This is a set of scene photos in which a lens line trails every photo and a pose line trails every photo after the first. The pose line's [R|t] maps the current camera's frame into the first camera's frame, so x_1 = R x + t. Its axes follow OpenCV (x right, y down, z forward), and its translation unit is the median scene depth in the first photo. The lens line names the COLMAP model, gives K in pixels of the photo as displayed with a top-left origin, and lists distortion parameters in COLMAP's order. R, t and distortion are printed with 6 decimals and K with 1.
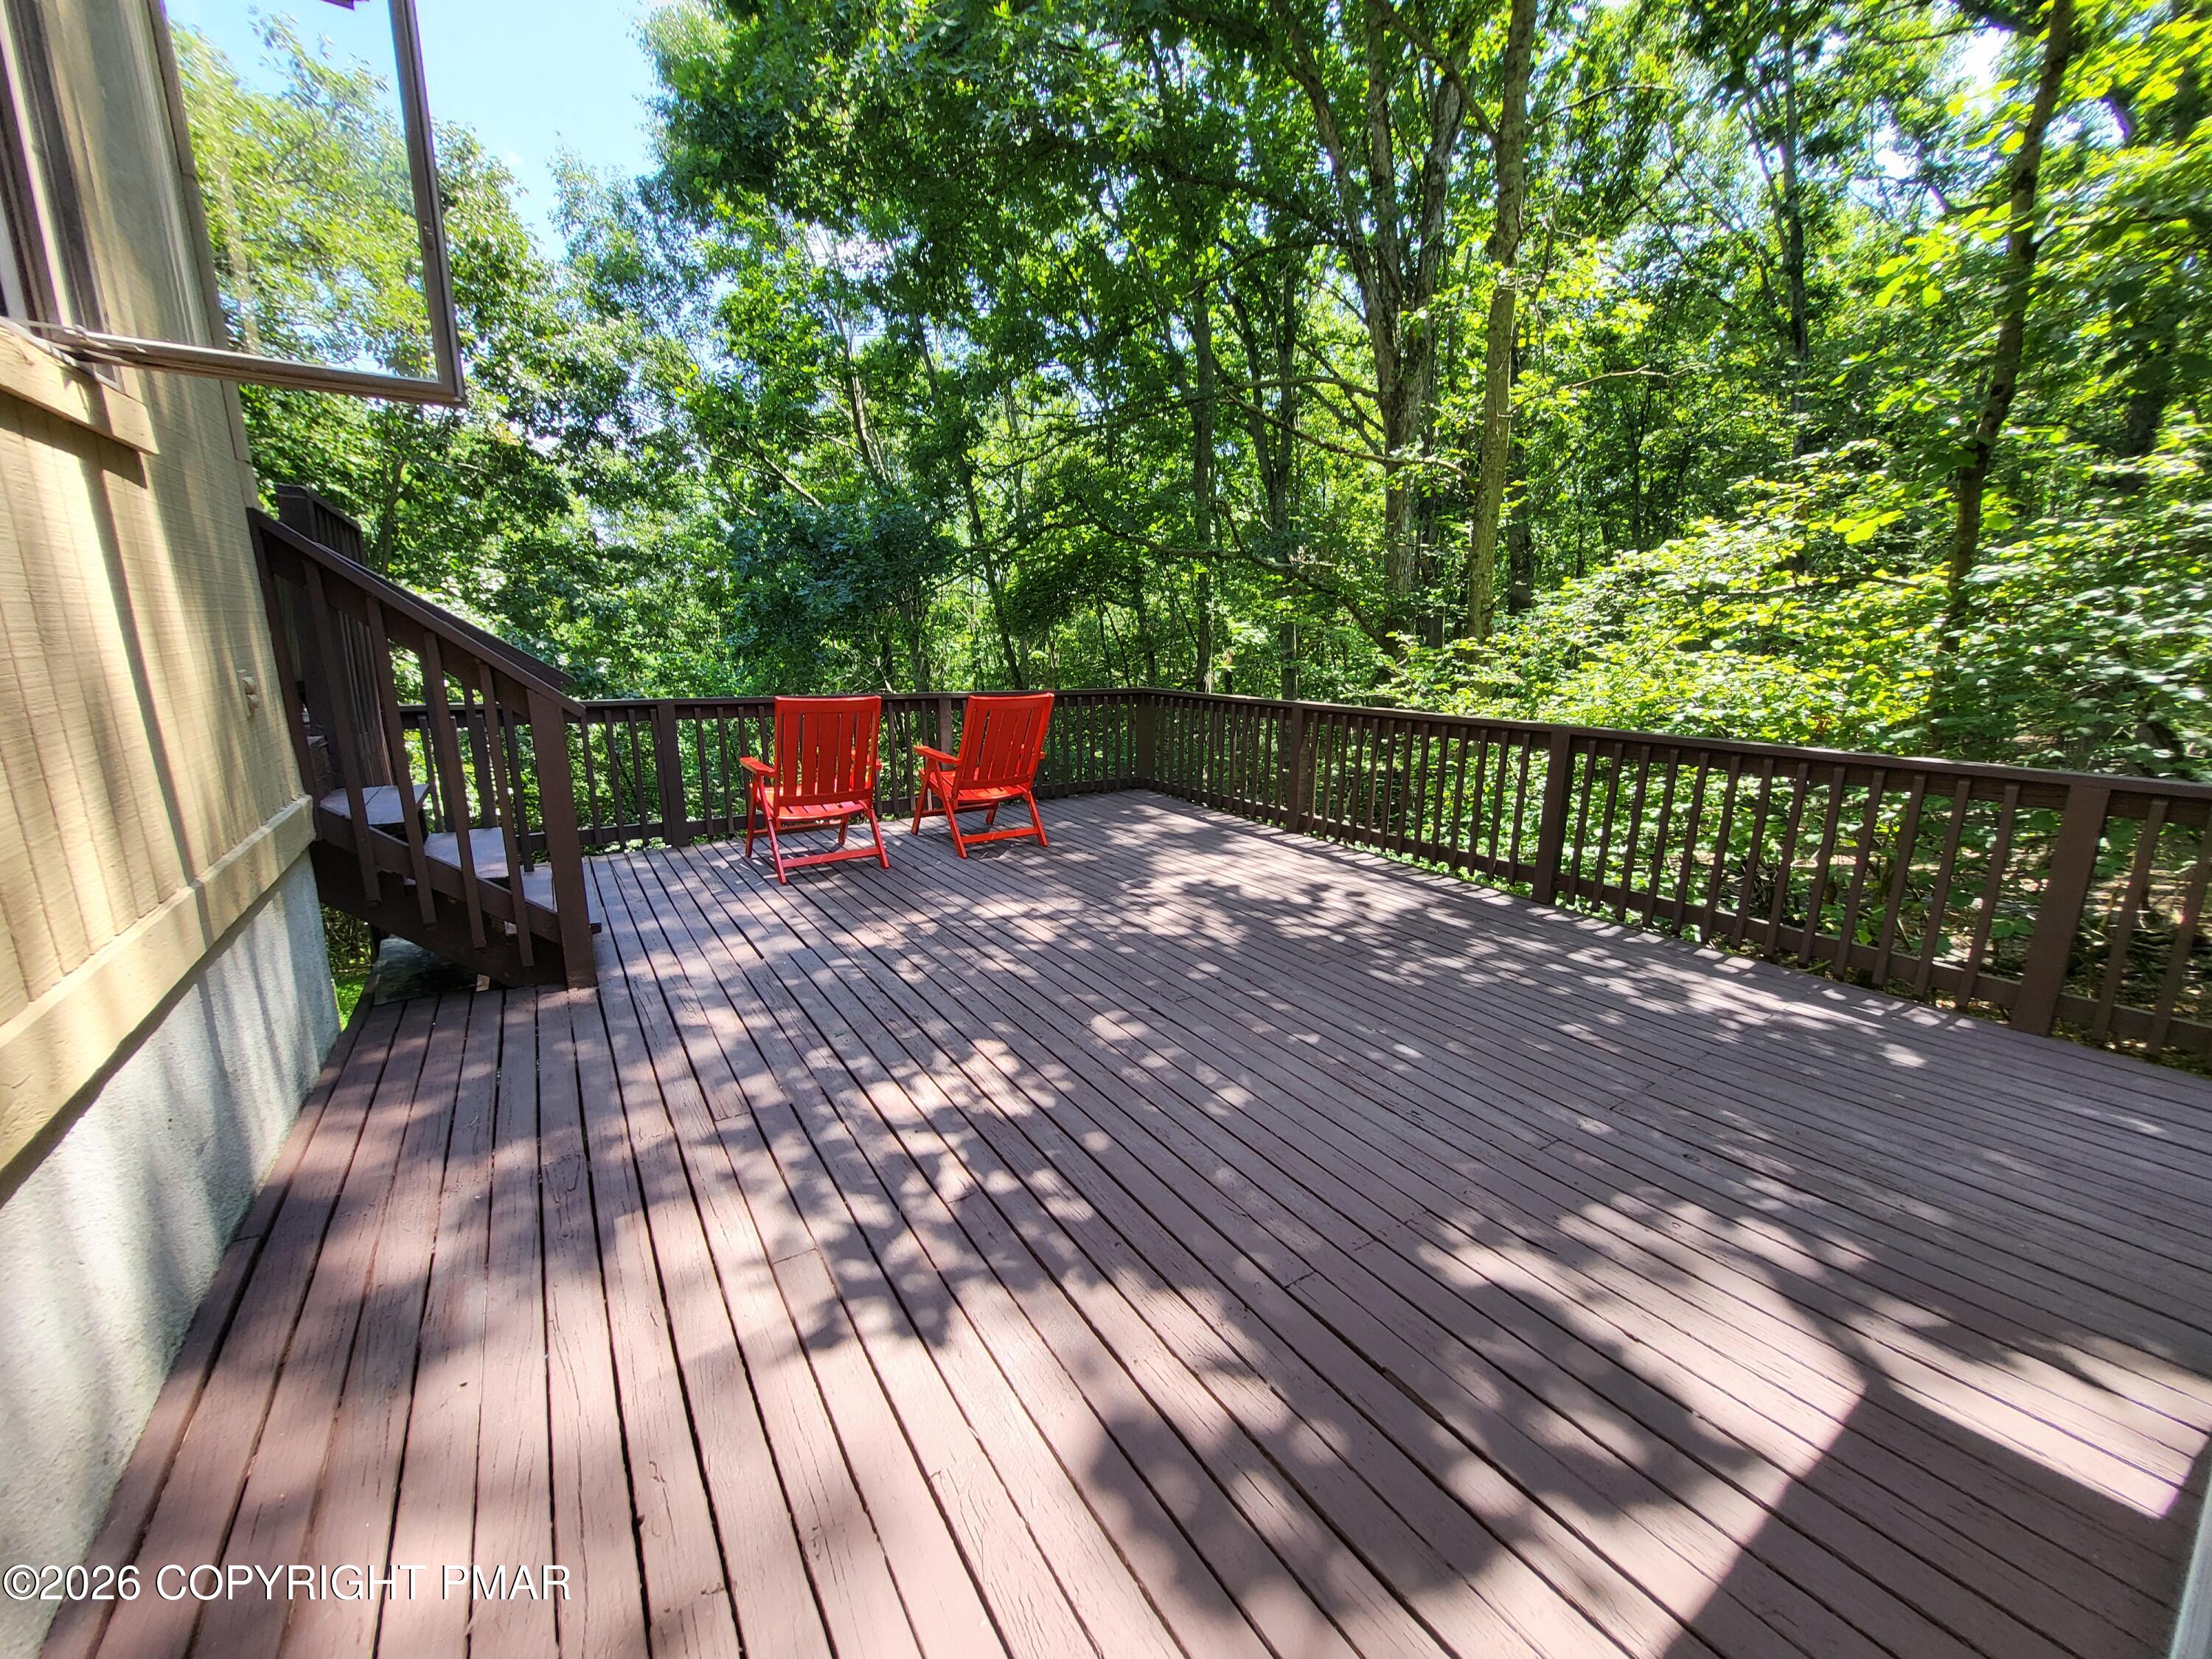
lens RADIAL K [[876.1, 0, 1106.0], [0, 876.1, 829.5], [0, 0, 1]] dist [0.000419, 0.000218]
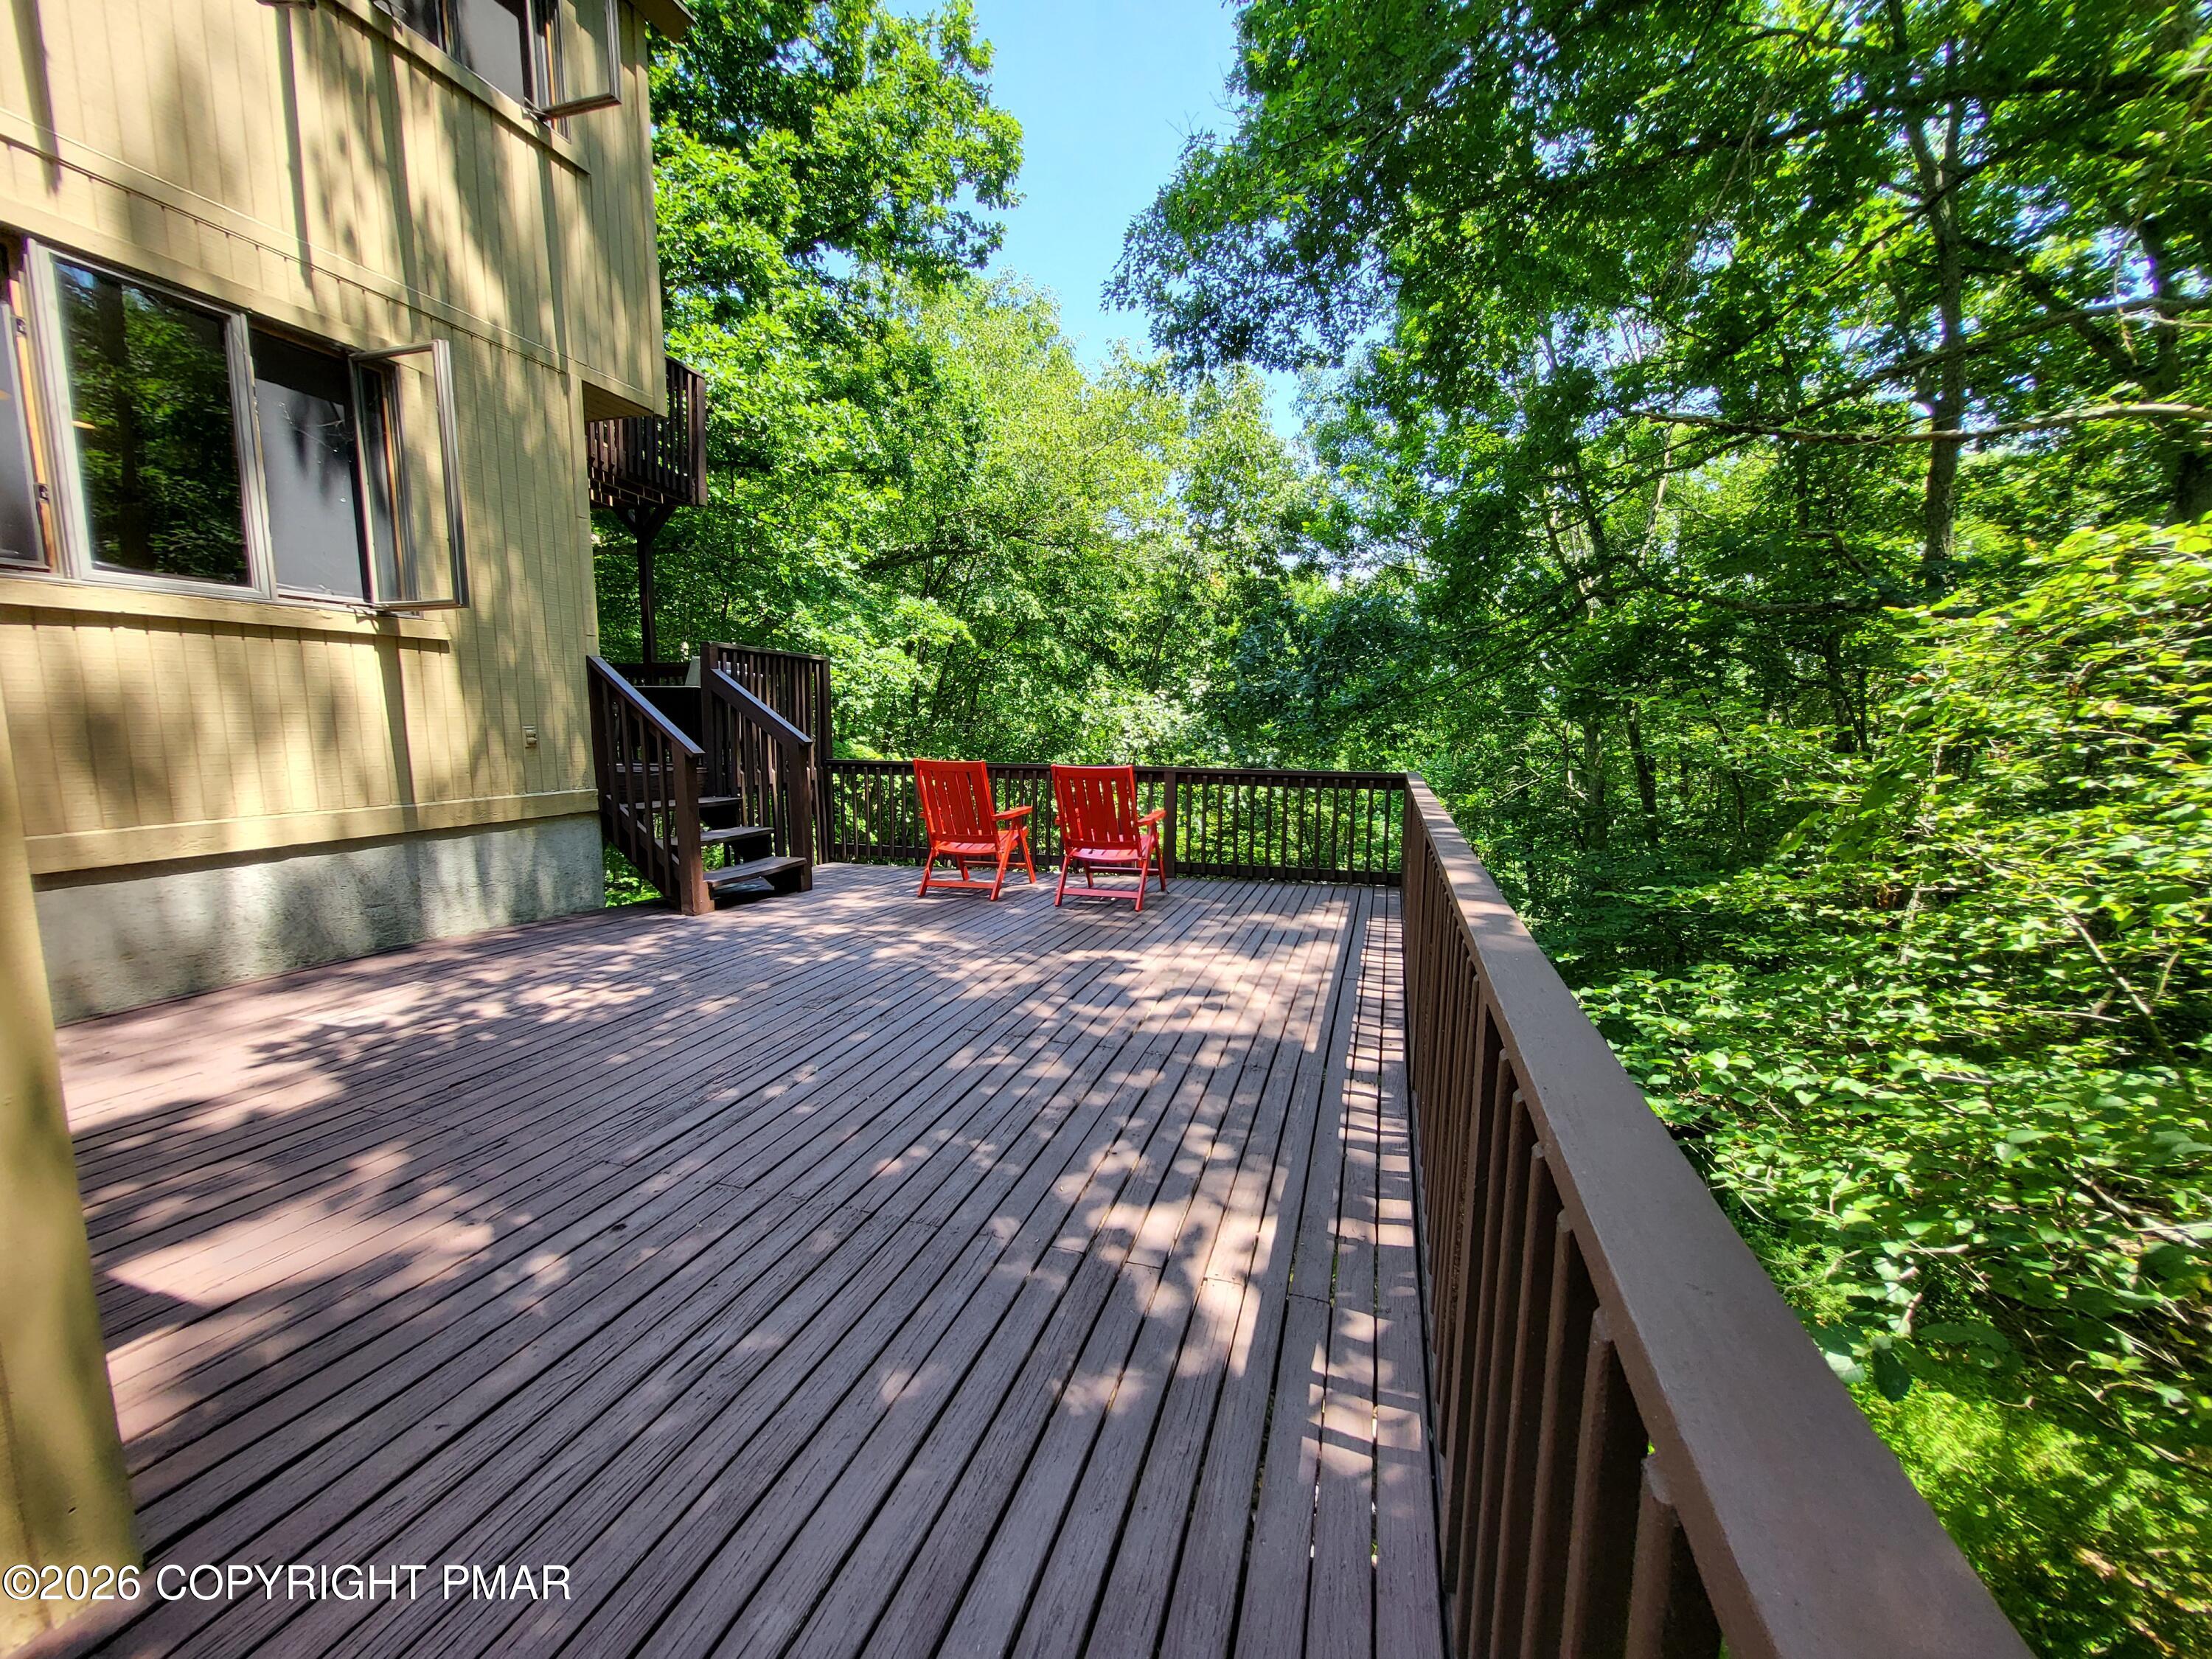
lens RADIAL K [[870.5, 0, 1105.6], [0, 870.5, 792.4], [0, 0, 1]] dist [0.063189, -0.037437]
pose [[0.630100, 0.043840, -0.775275, 0.987557], [-0.159090, 0.984515, -0.073628, -0.055702], [0.760042, 0.169731, 0.627317, 0.429029]]
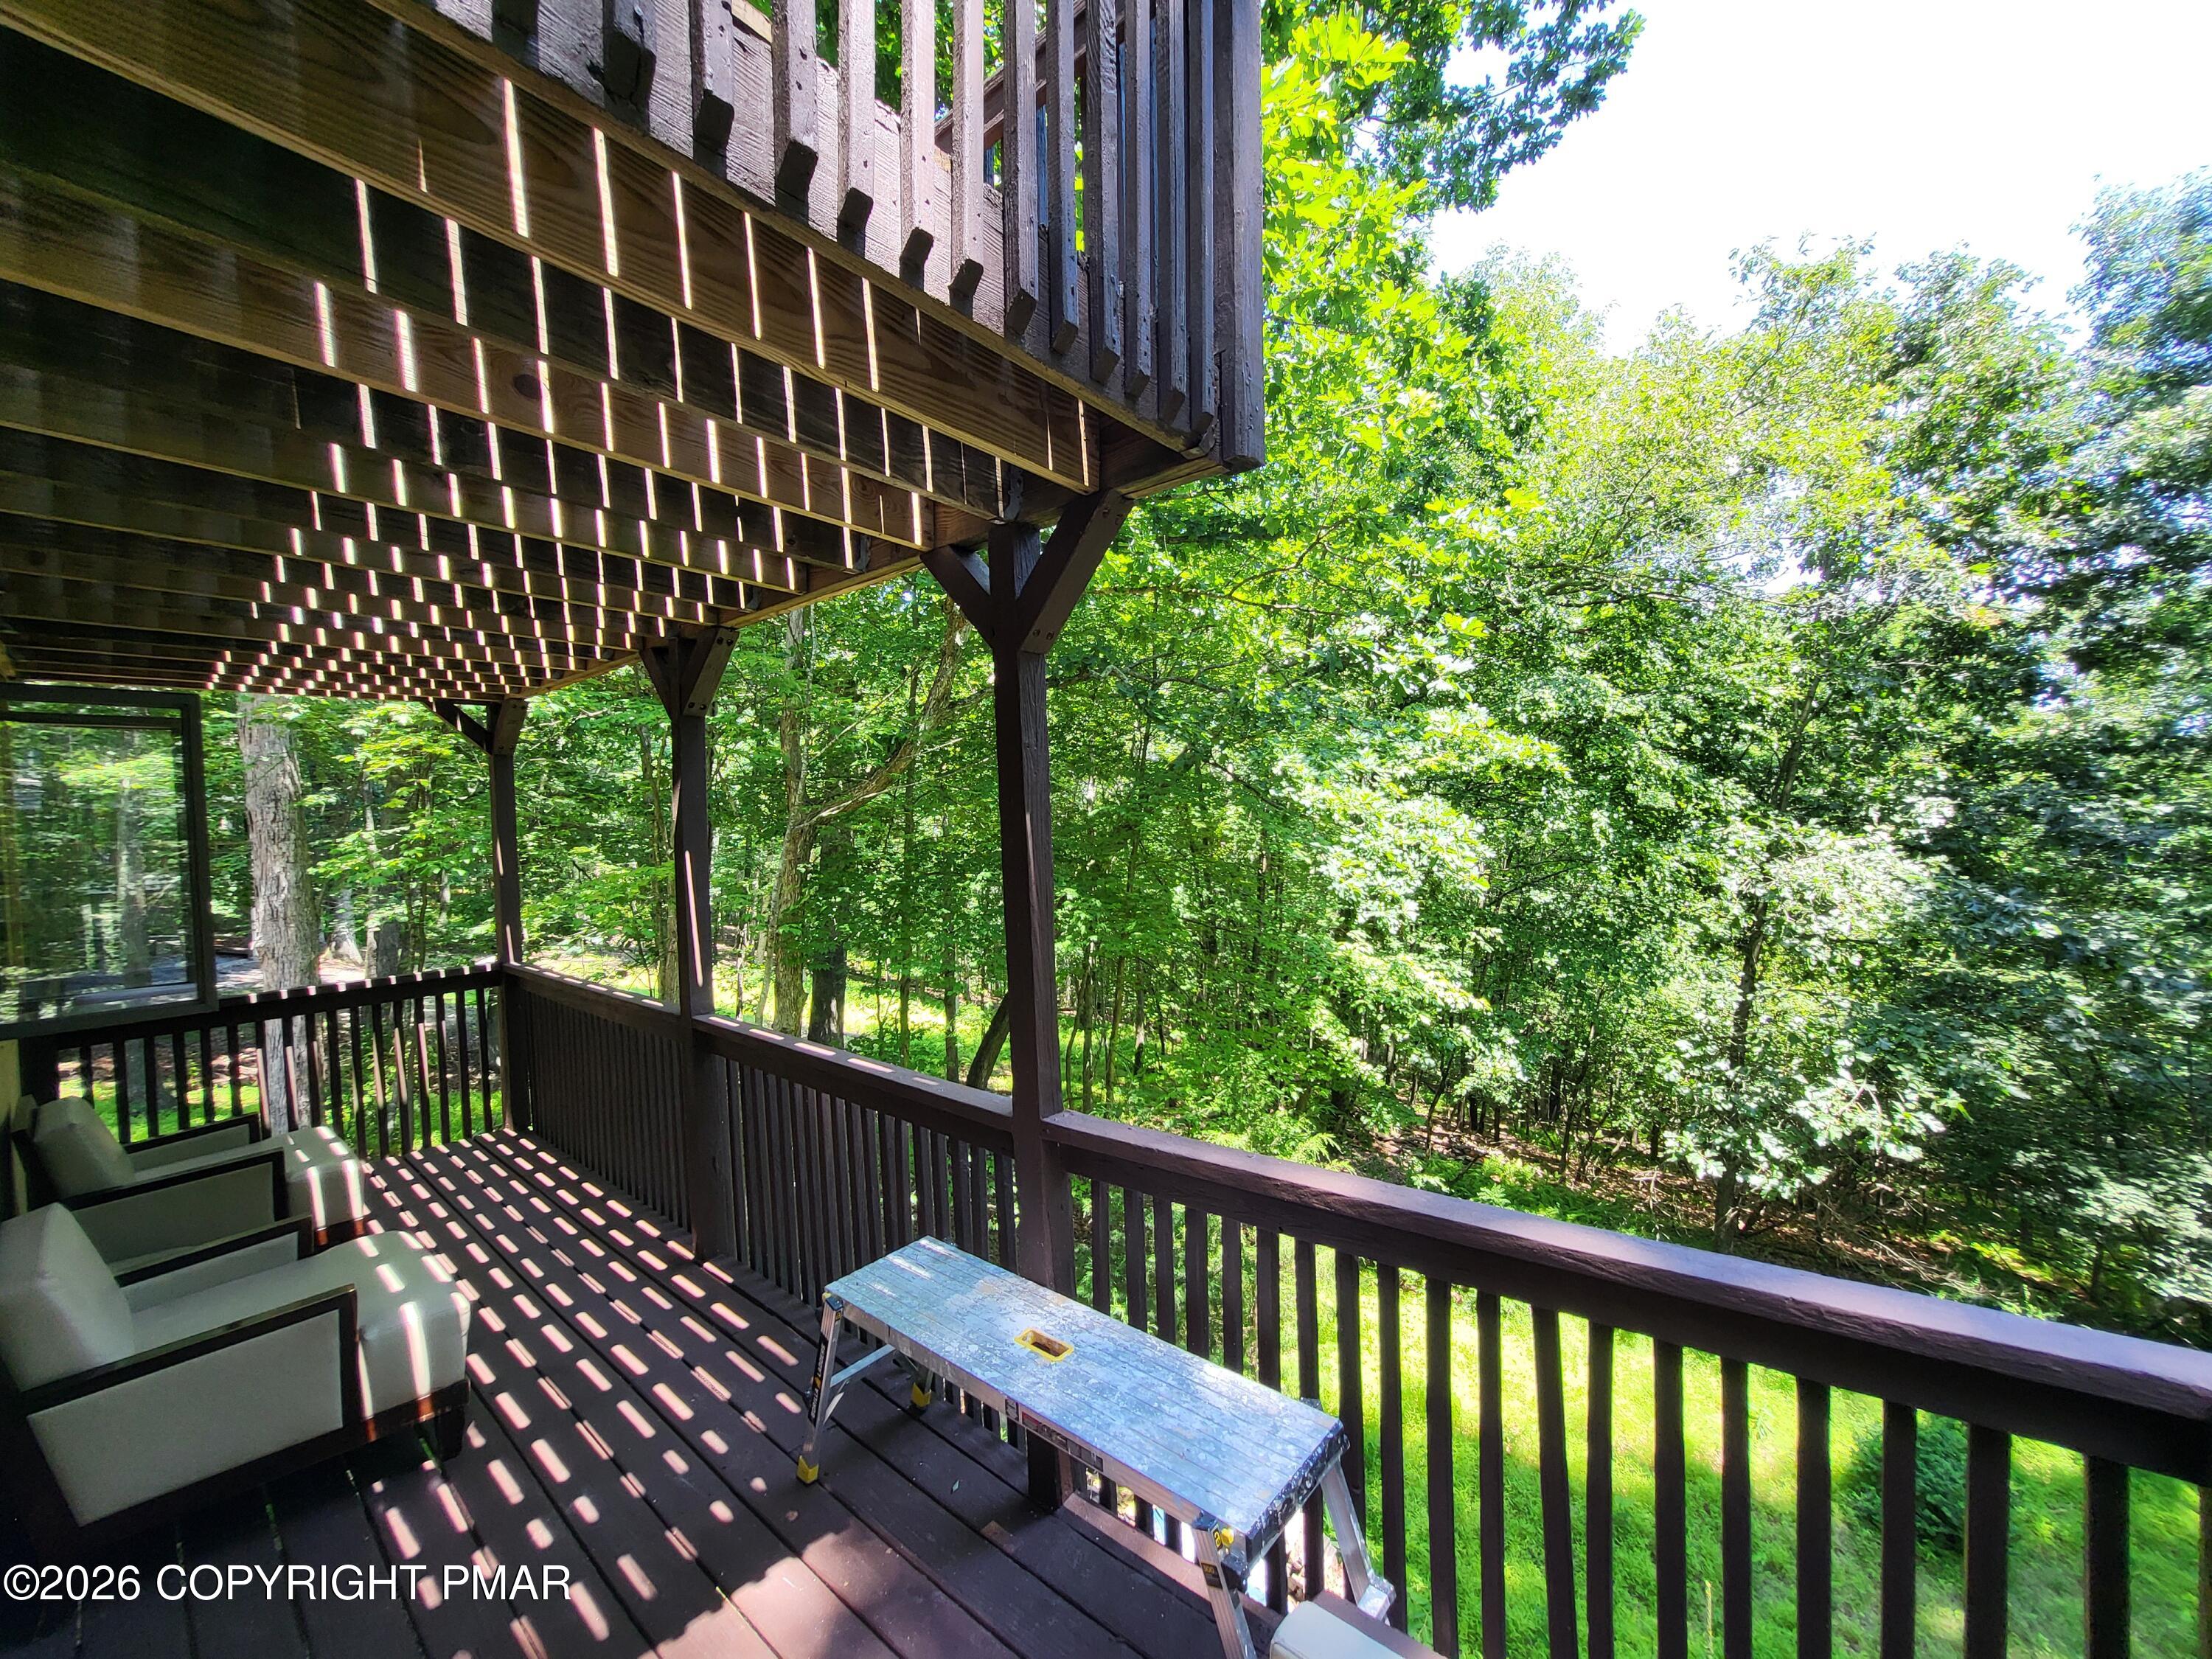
lens RADIAL K [[876.1, 0, 1106.0], [0, 876.1, 829.5], [0, 0, 1]] dist [0.000419, 0.000218]
pose [[0.249717, -0.024998, -0.967996, -0.717384], [-0.163862, 0.984158, -0.067687, -0.466514], [0.954354, 0.175520, 0.241664, 0.736912]]
